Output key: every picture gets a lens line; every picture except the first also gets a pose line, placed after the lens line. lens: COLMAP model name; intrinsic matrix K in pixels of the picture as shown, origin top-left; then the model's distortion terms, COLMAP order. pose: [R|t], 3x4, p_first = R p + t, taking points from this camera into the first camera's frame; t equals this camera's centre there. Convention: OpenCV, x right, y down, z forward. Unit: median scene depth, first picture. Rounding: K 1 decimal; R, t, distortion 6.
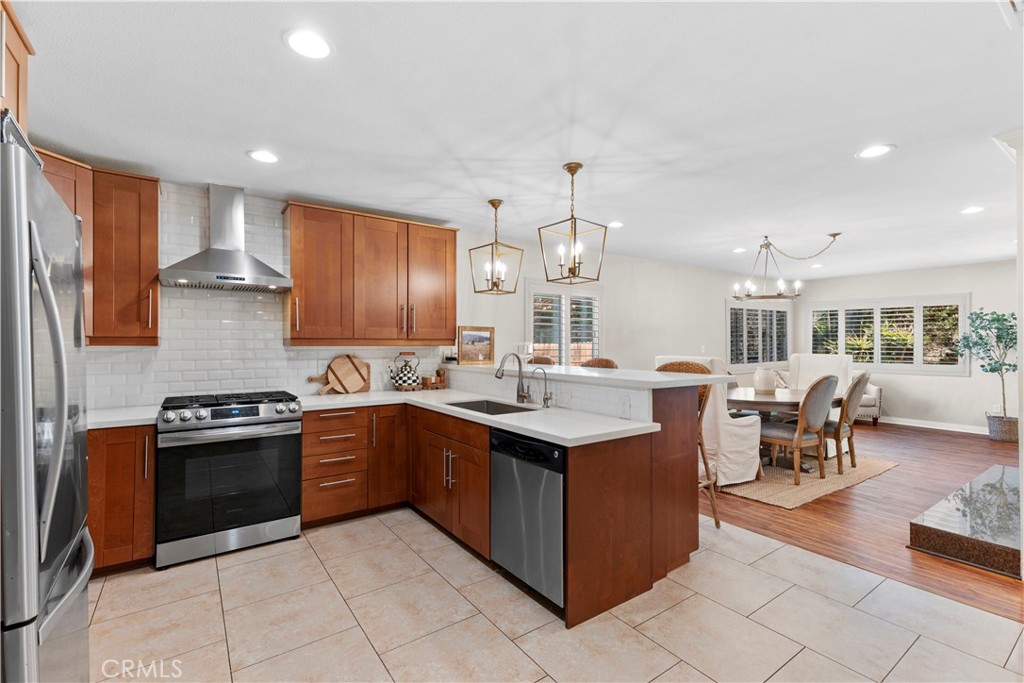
lens RADIAL K [[455.0, 0, 512.0], [0, 455.0, 341.5], [0, 0, 1]] dist [0.012257, -0.000567]
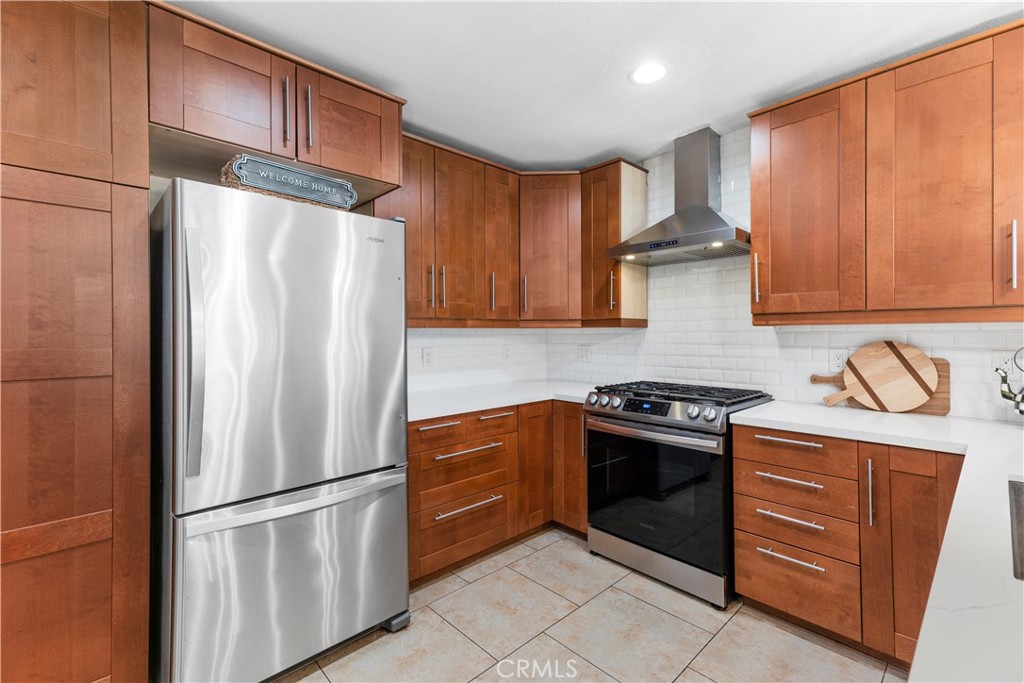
lens RADIAL K [[448.0, 0, 510.2], [0, 448.0, 334.1], [0, 0, 1]] dist [0.014080, 0.000139]
pose [[0.133107, -0.002742, -0.991098, 0.129555], [0.007974, 0.999967, -0.001695, 0.020102], [0.991070, -0.007678, 0.133124, 0.532487]]
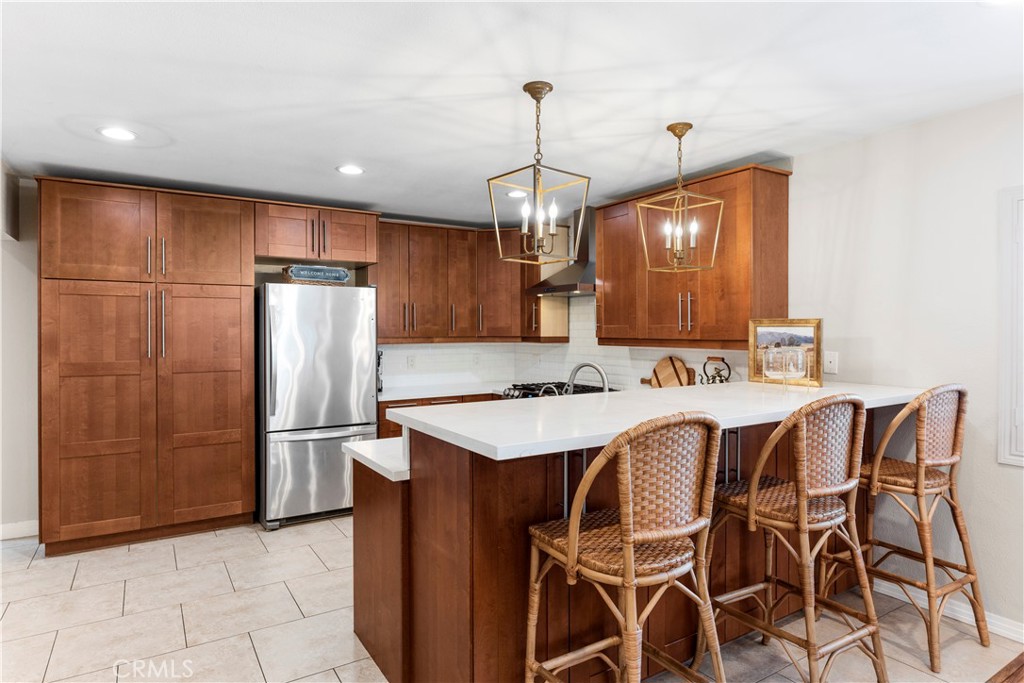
lens RADIAL K [[584.5, 0, 512.7], [0, 584.5, 332.2], [0, 0, 1]] dist [0.000833, 0.000064]
pose [[-0.054684, 0.002042, -0.998502, 0.837269], [0.005621, 0.999983, 0.001737, -0.022932], [0.998488, -0.005518, -0.054694, 0.850821]]
